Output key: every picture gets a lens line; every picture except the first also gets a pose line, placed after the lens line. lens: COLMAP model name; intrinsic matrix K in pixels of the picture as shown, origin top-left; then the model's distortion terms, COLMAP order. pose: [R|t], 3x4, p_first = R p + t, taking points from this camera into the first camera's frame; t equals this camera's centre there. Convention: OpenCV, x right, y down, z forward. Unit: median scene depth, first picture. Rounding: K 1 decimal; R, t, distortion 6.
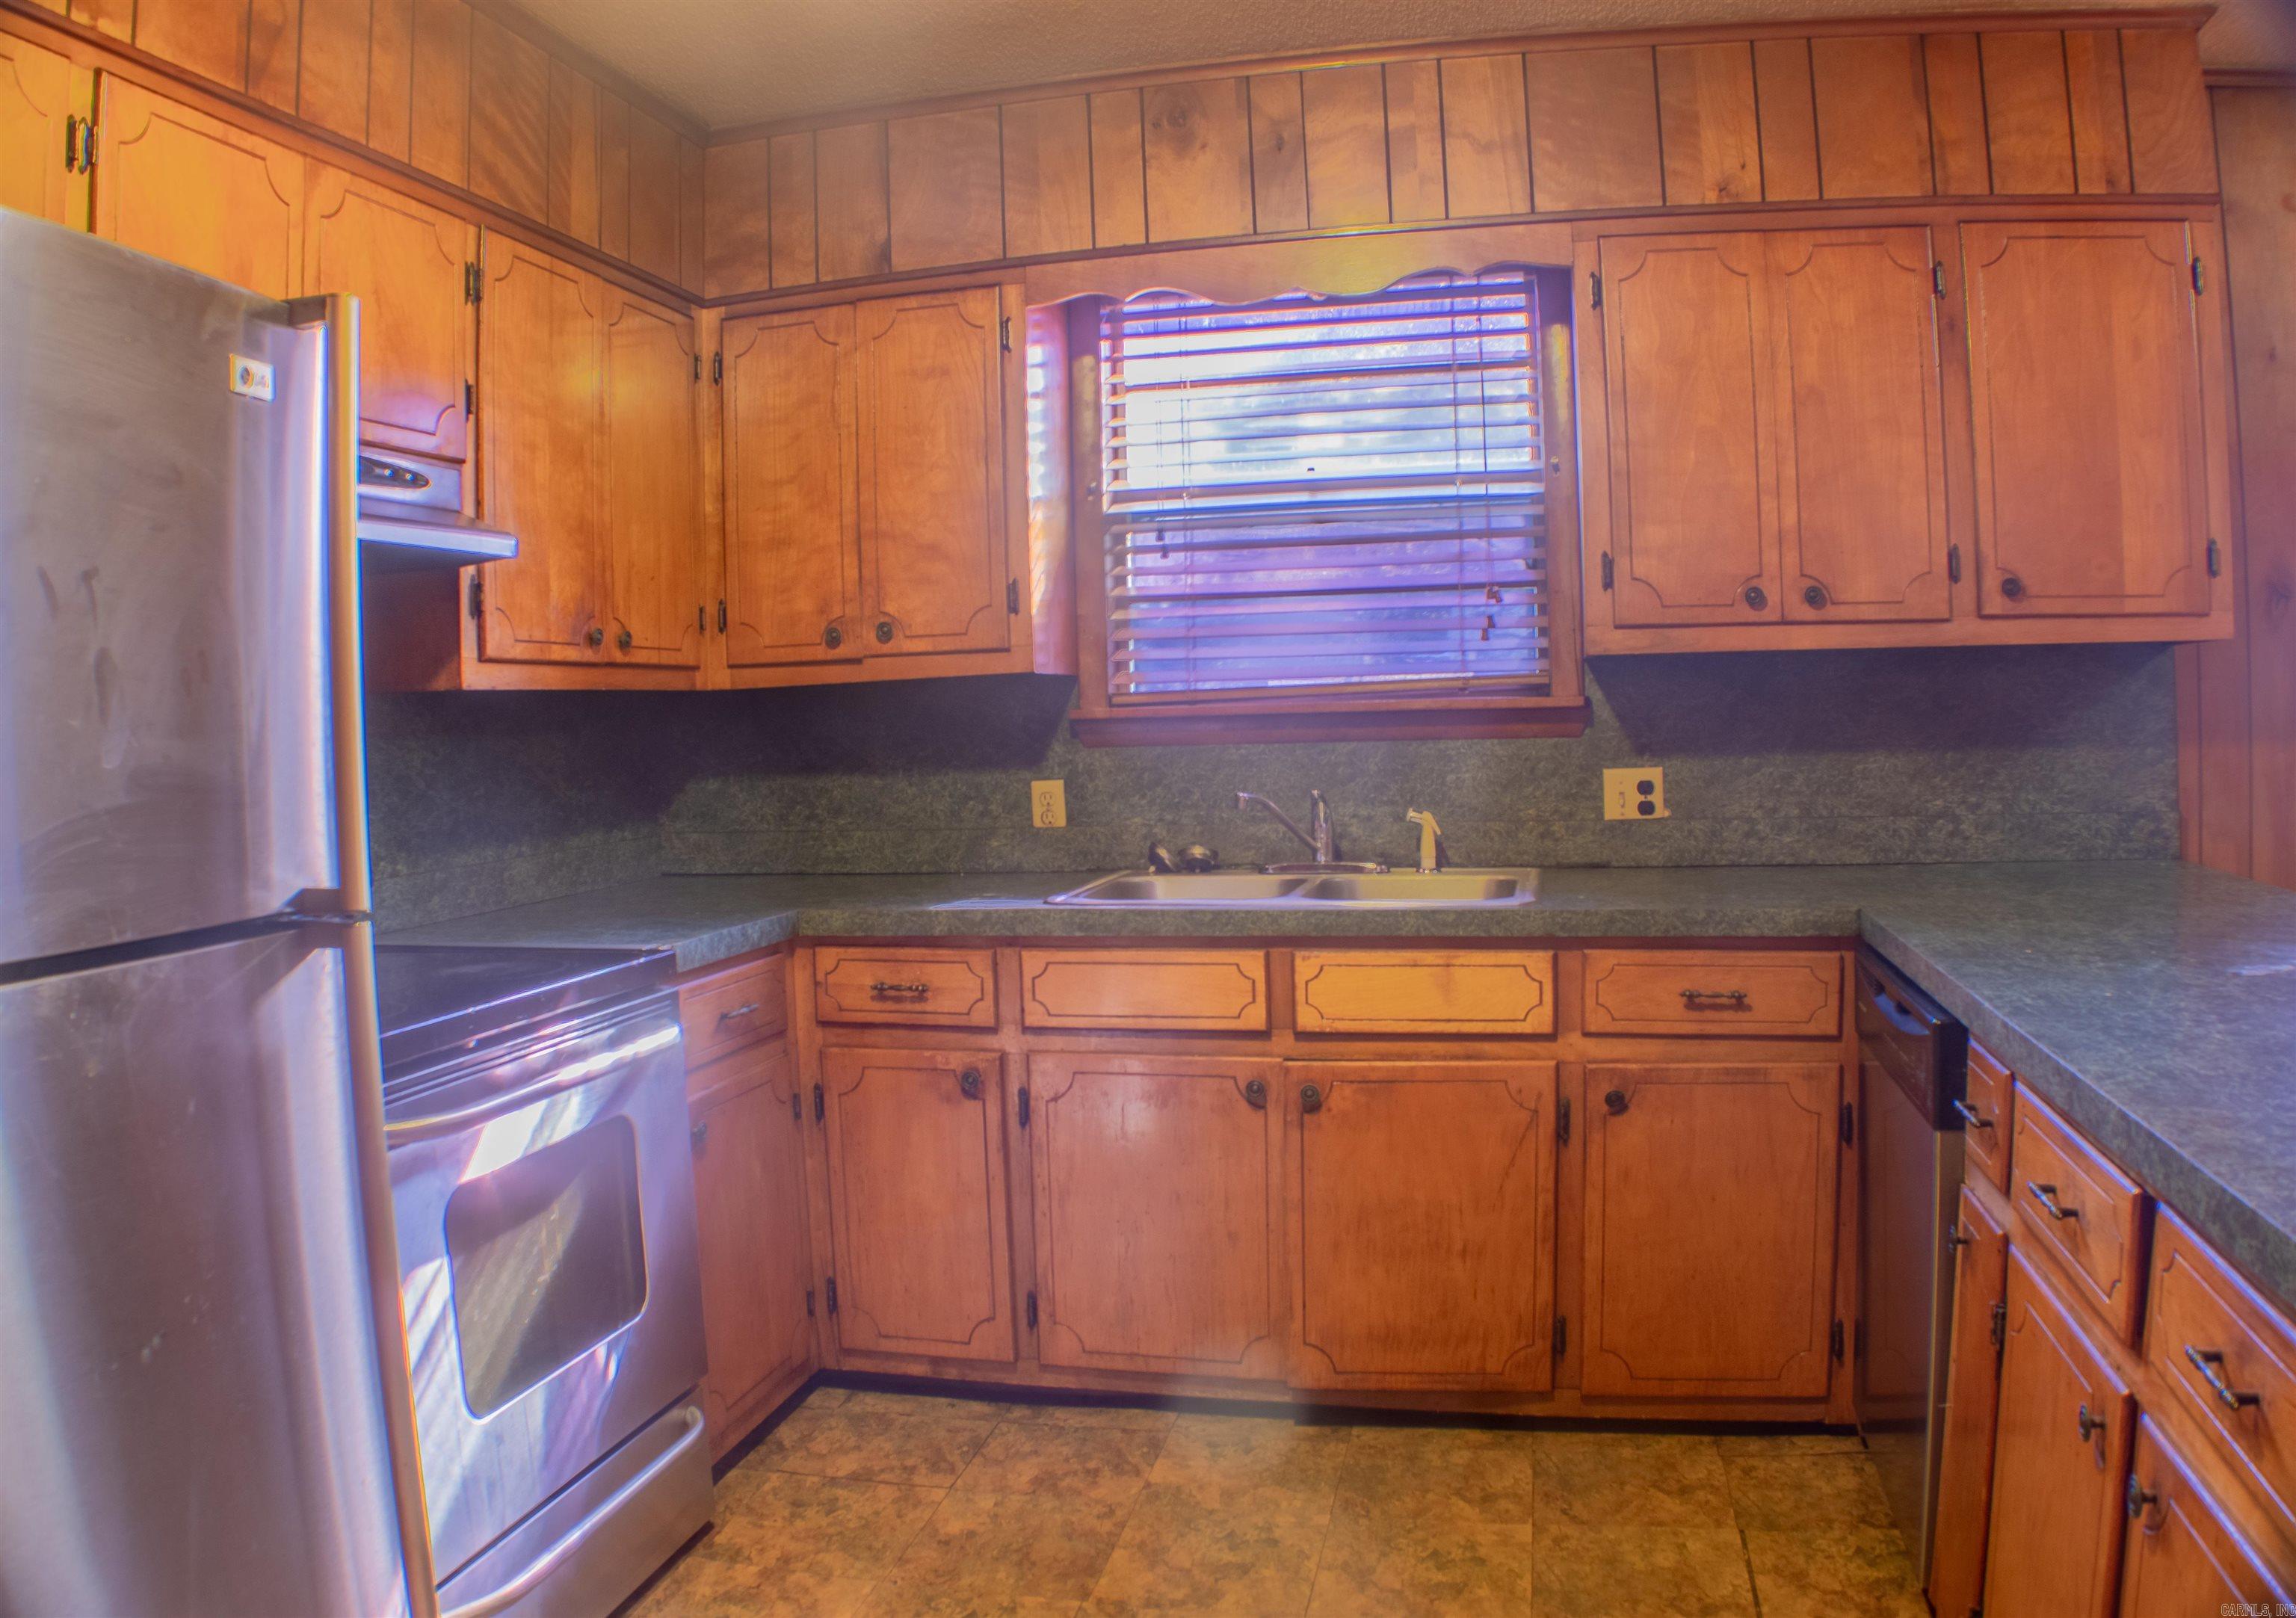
lens RADIAL K [[1706.3, 0, 1148.0], [0, 1706.3, 809.0], [0, 0, 1]] dist [-0.232129, 0.084604]
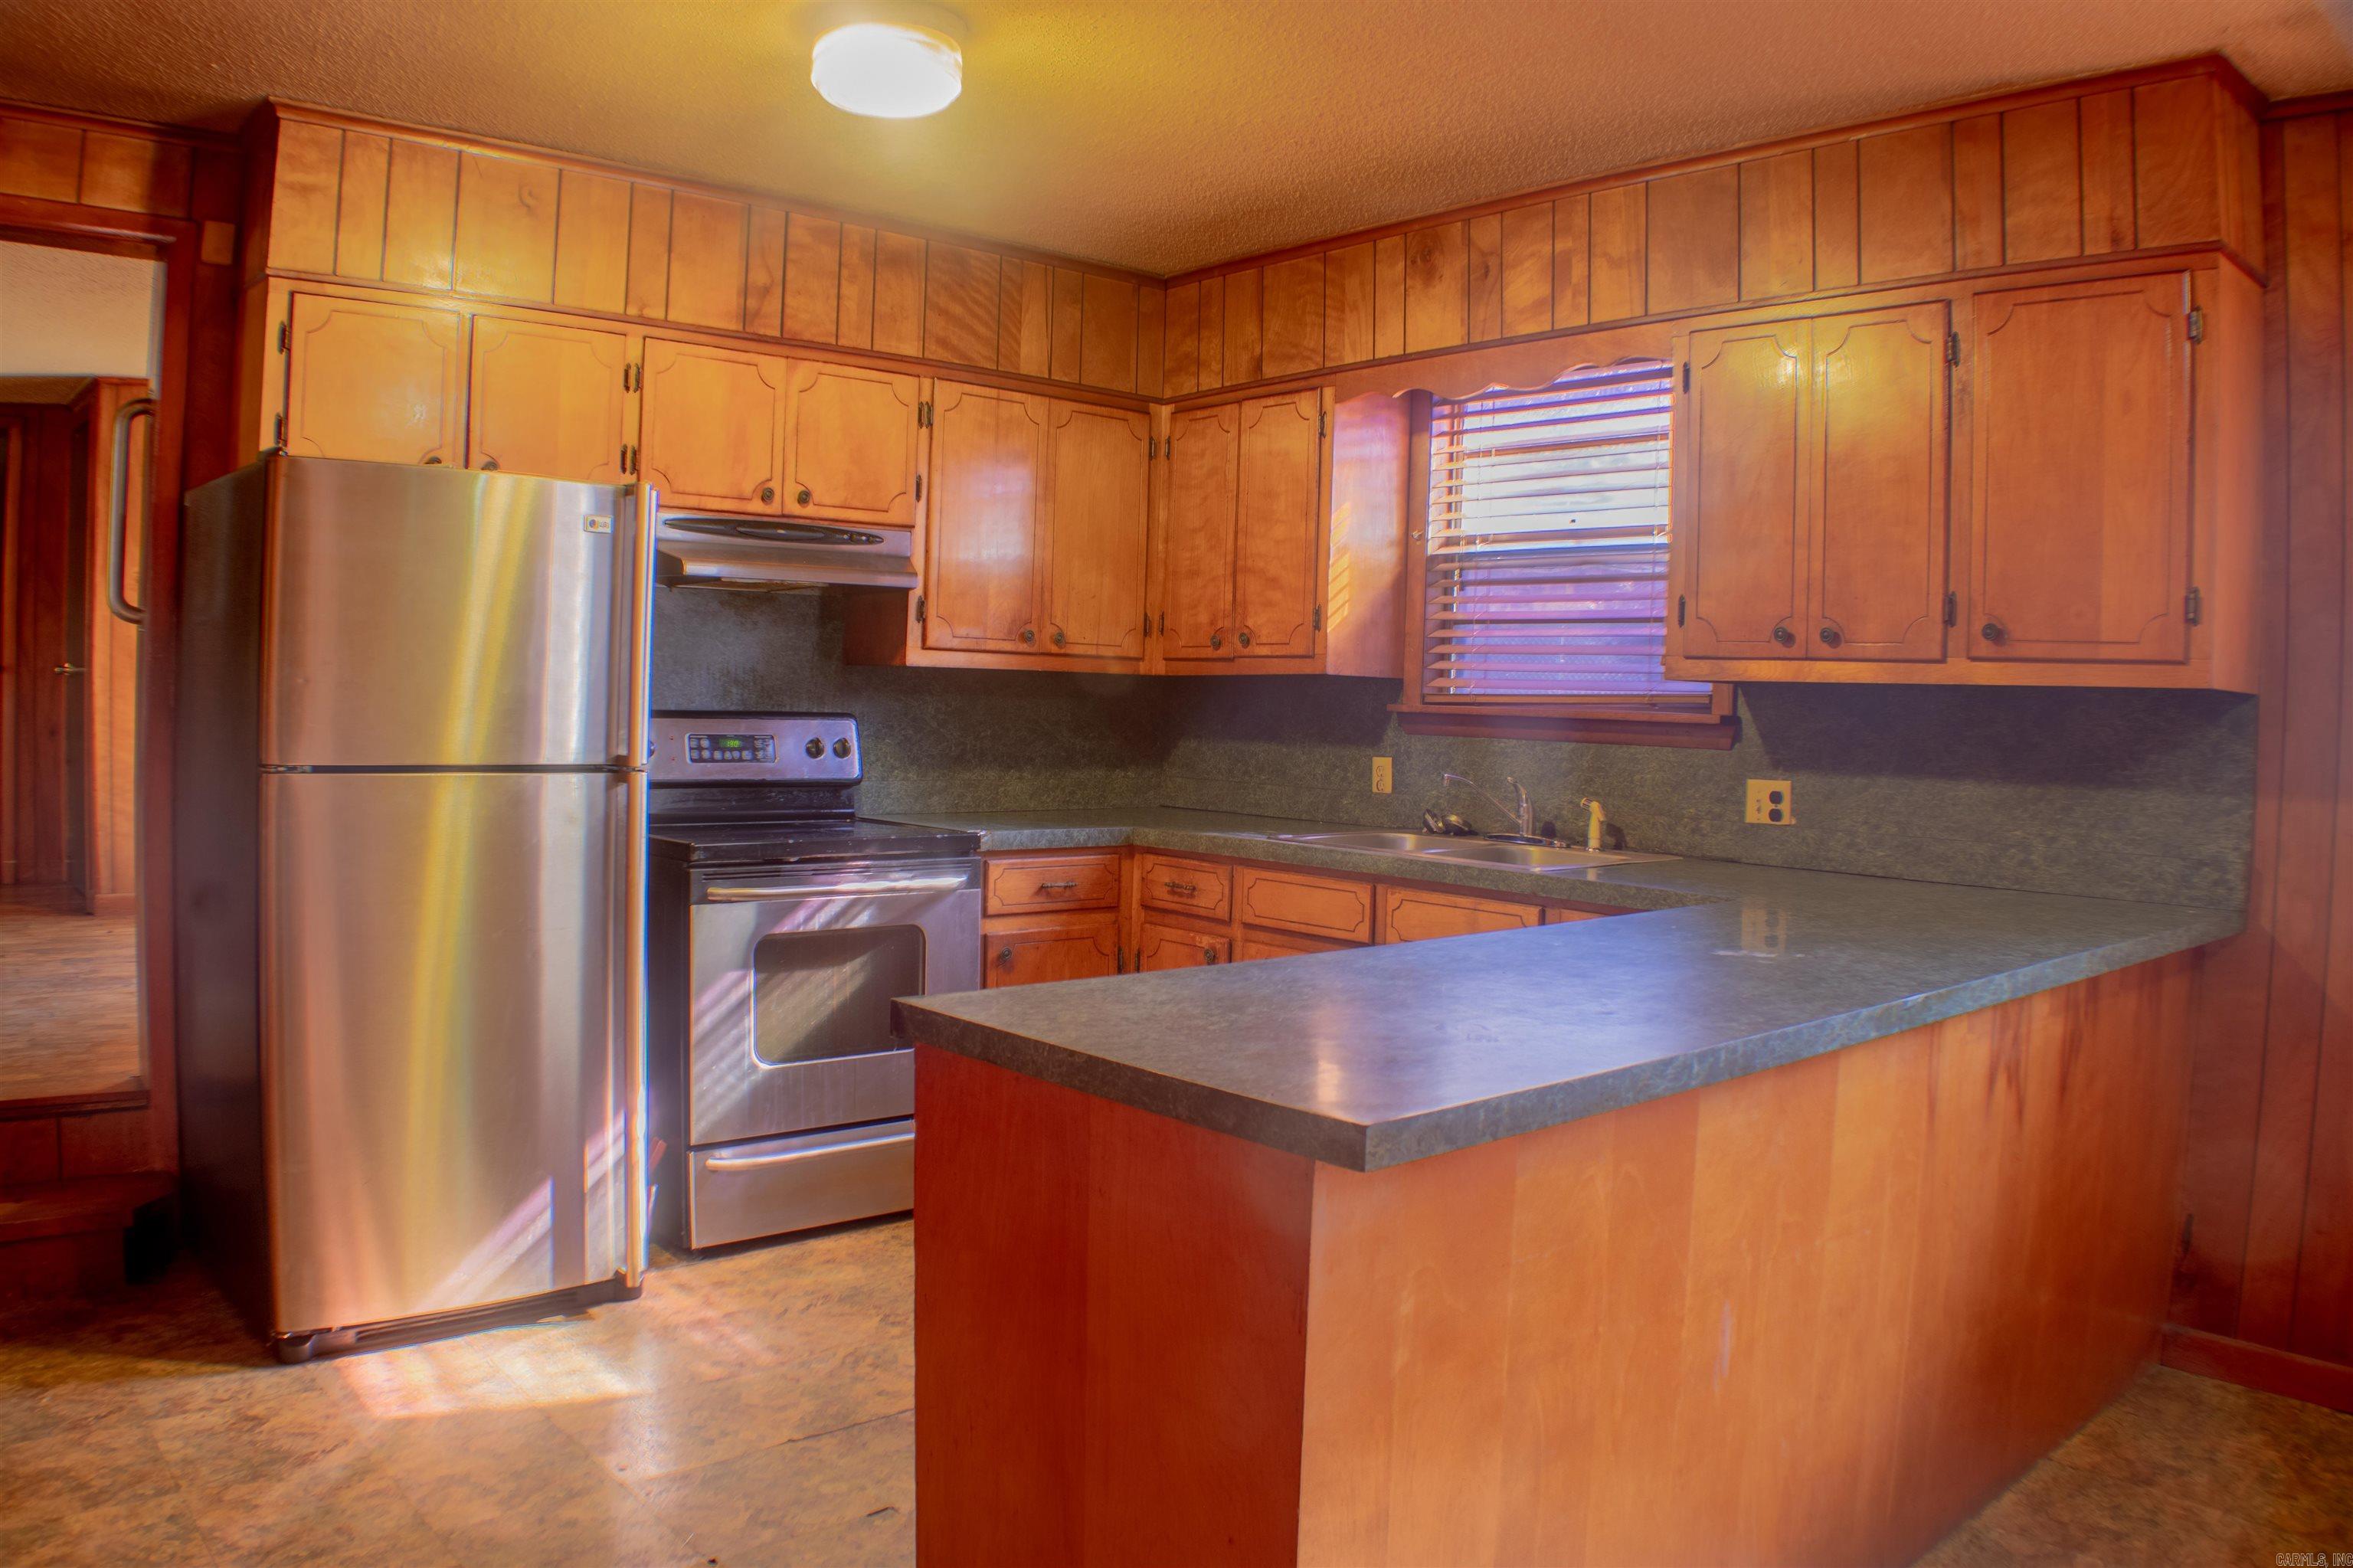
lens RADIAL K [[1770.8, 0, 1176.5], [0, 1770.8, 784.0], [0, 0, 1]] dist [-0.217470, 0.087702]
pose [[0.806258, 0.080920, -0.586003, 0.690473], [-0.086098, 0.996104, 0.019092, -0.009606], [0.585264, 0.035061, 0.810084, -0.217897]]
